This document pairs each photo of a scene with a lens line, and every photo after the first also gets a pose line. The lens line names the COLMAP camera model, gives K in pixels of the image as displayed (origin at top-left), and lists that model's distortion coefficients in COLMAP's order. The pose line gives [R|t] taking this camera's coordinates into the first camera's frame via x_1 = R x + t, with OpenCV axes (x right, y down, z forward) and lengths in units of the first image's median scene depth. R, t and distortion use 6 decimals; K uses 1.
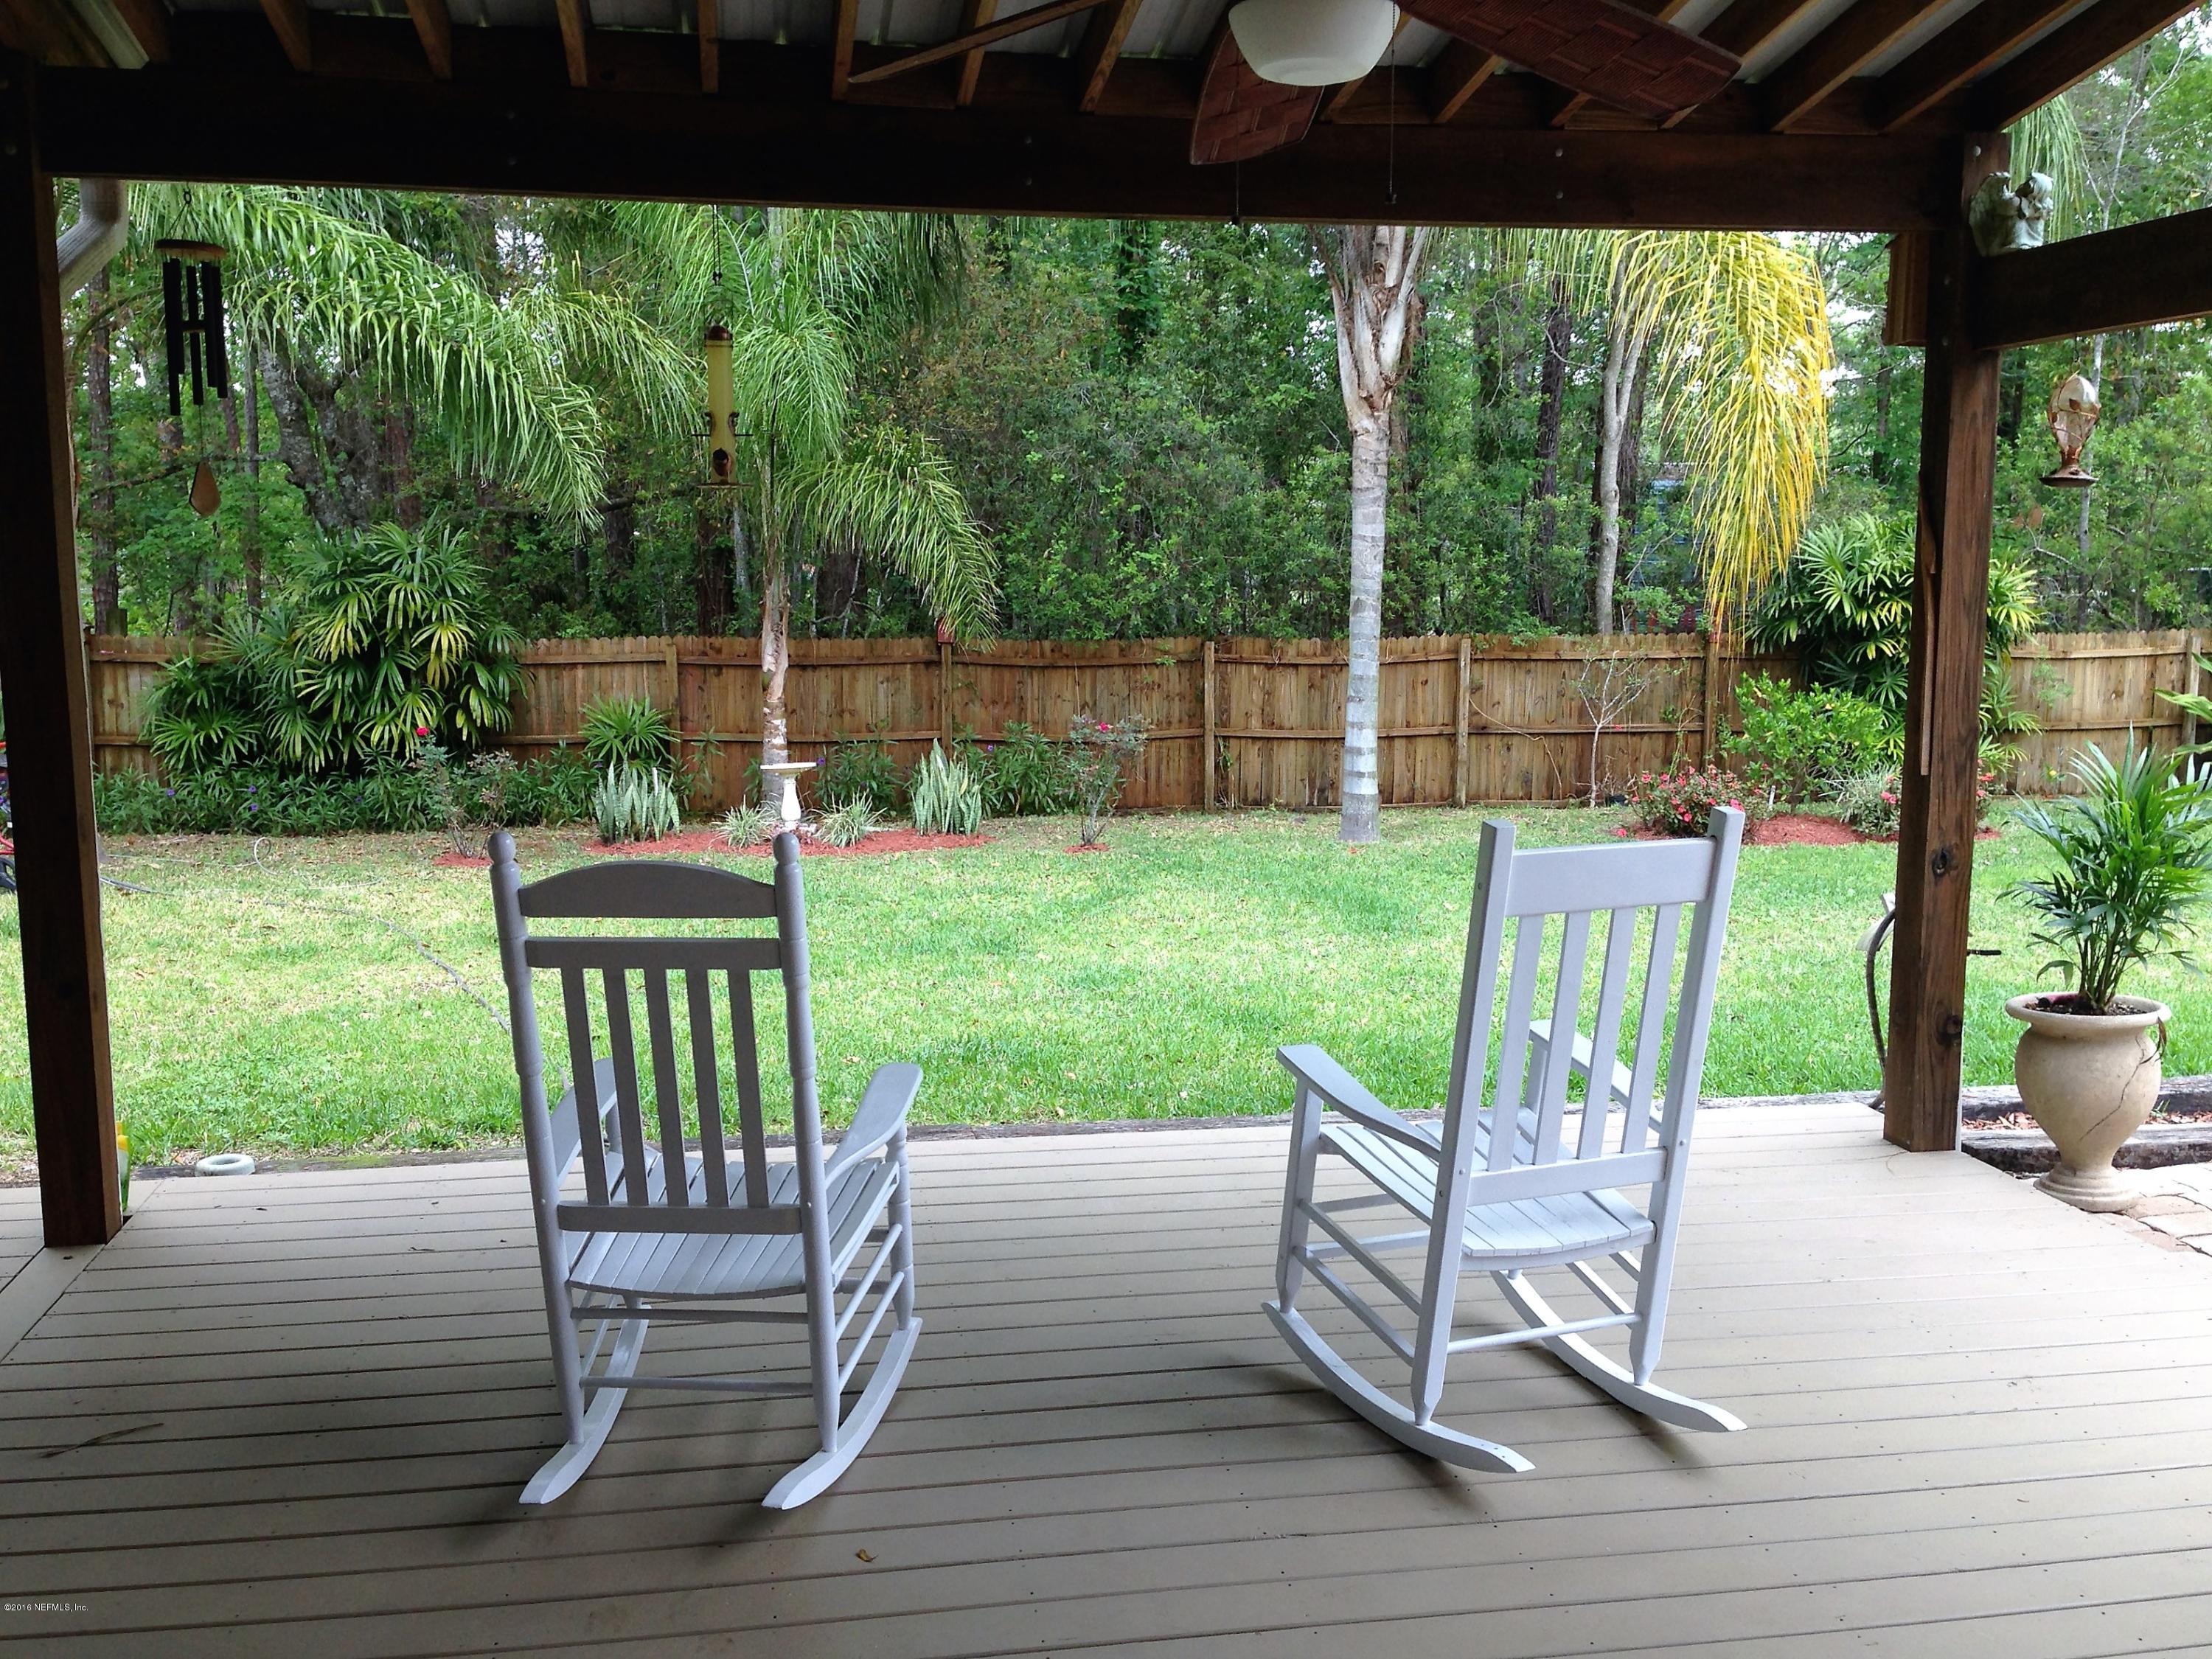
lens RADIAL K [[2052.9, 0, 1093.5], [0, 2052.9, 810.3], [0, 0, 1]] dist [0.055105, 0.000000]
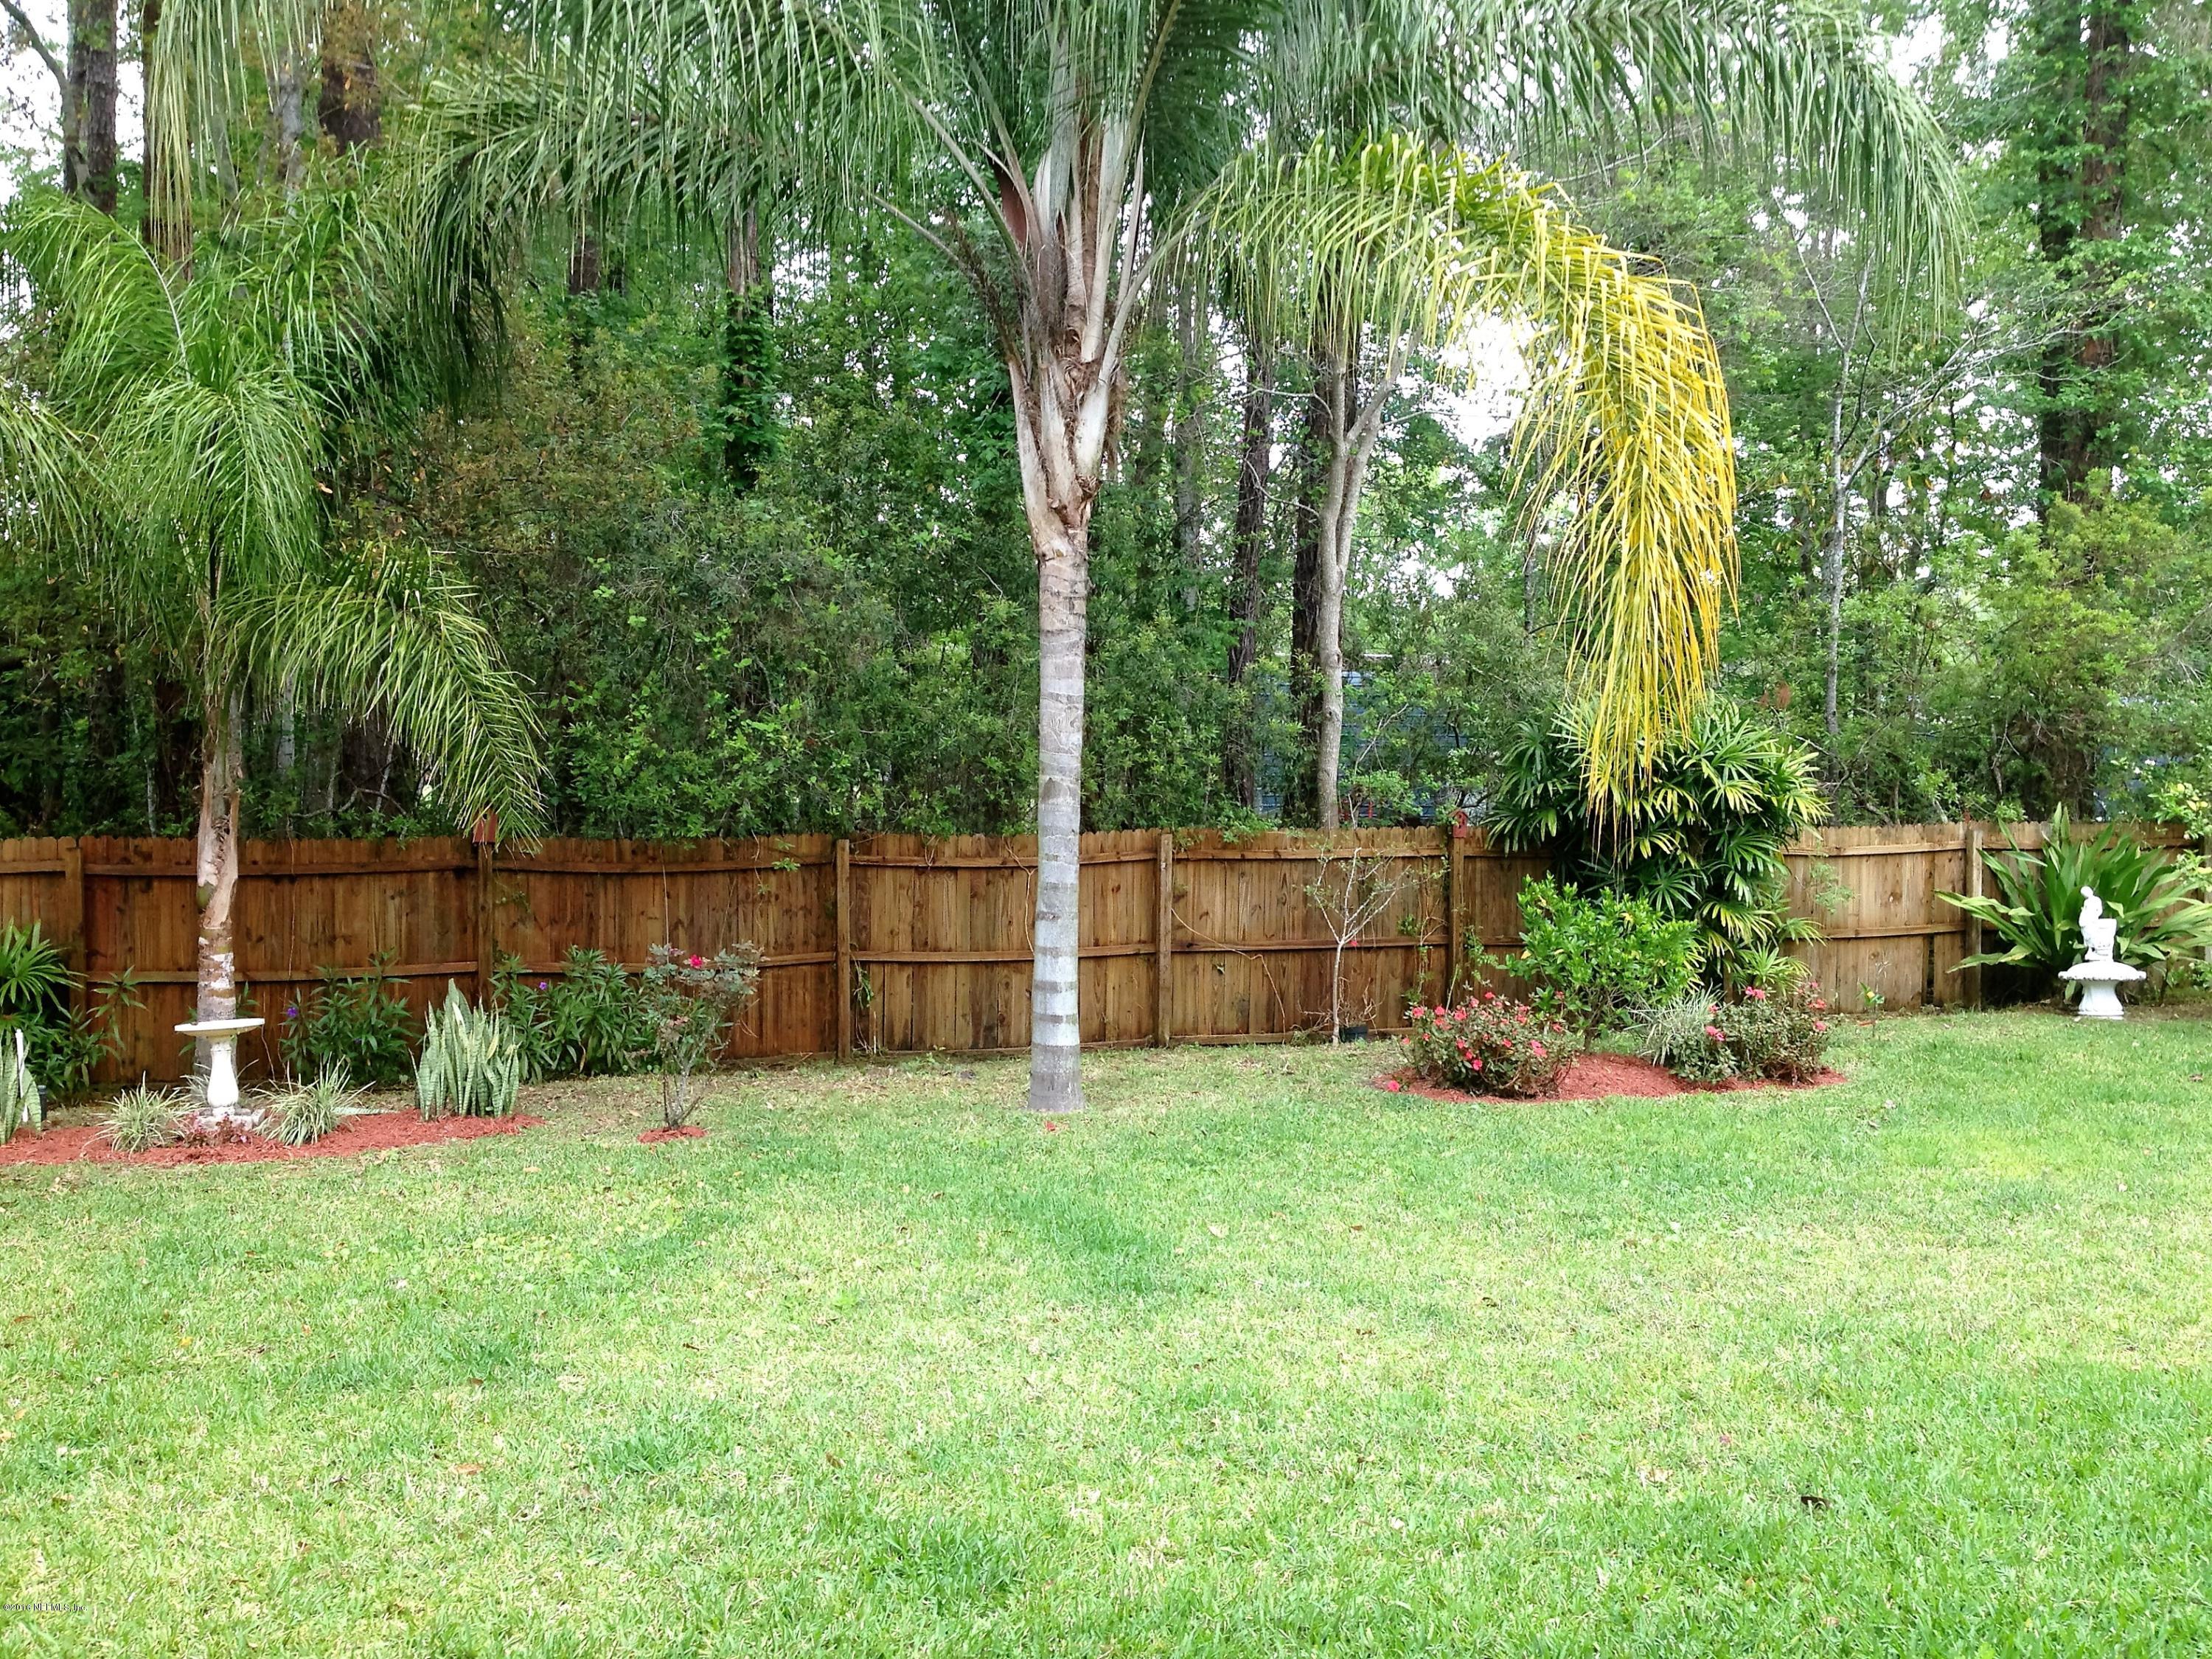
lens RADIAL K [[2052.9, 0, 1122.2], [0, 2052.9, 794.9], [0, 0, 1]] dist [0.055105, 0.000000]
pose [[0.980819, -0.001496, 0.194915, 0.009247], [0.021800, 0.994539, -0.102068, -0.018802], [-0.193698, 0.104359, 0.975495, 0.240709]]
